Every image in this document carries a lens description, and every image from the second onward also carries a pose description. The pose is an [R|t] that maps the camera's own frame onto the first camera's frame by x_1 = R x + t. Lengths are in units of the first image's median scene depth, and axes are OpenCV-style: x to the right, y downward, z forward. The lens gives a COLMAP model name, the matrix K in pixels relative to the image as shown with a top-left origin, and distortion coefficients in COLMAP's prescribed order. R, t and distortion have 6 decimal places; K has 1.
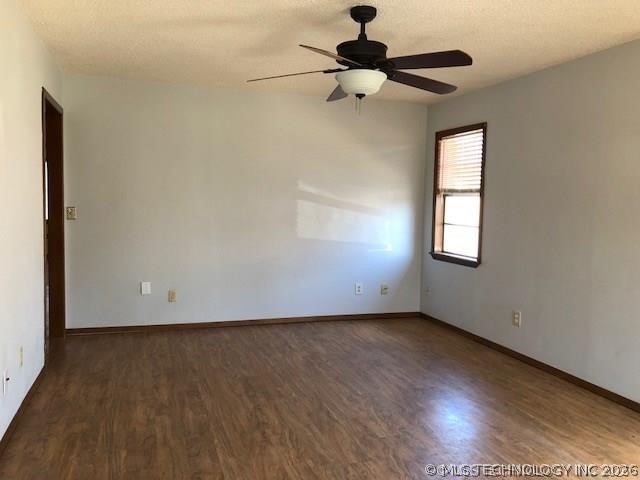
lens RADIAL K [[525.7, 0, 310.7], [0, 525.7, 238.6], [0, 0, 1]] dist [0.010537, -0.005268]
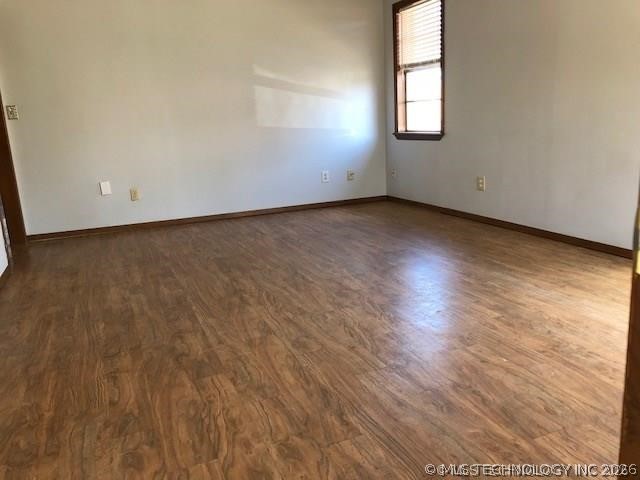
lens RADIAL K [[525.8, 0, 315.5], [0, 525.8, 237.7], [0, 0, 1]] dist [0.017201, -0.008631]
pose [[0.993990, -0.088864, 0.063931, -0.001219], [0.078412, 0.985471, 0.150660, 0.089877], [-0.076391, -0.144742, 0.986516, 0.005779]]
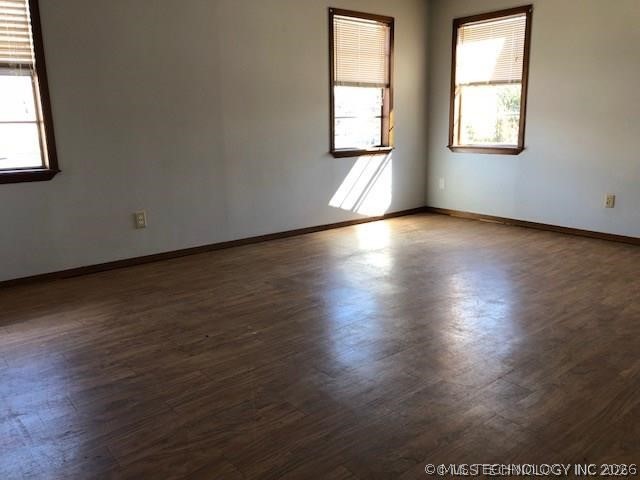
lens RADIAL K [[525.8, 0, 315.5], [0, 525.8, 237.7], [0, 0, 1]] dist [0.017201, -0.008631]
pose [[-0.370354, -0.216960, 0.903198, -0.627472], [0.079148, 0.961433, 0.263403, -0.037502], [-0.925513, 0.169039, -0.338898, 1.210202]]
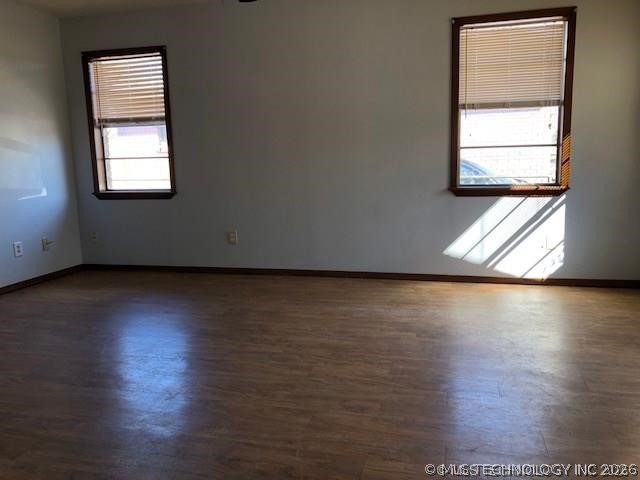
lens RADIAL K [[527.0, 0, 320.0], [0, 527.0, 240.0], [0, 0, 1]] dist [0.002597, -0.002859]
pose [[0.533229, -0.170589, 0.828593, -0.473749], [0.102541, 0.985269, 0.136857, 0.033397], [-0.839733, 0.011988, 0.542867, 0.312241]]
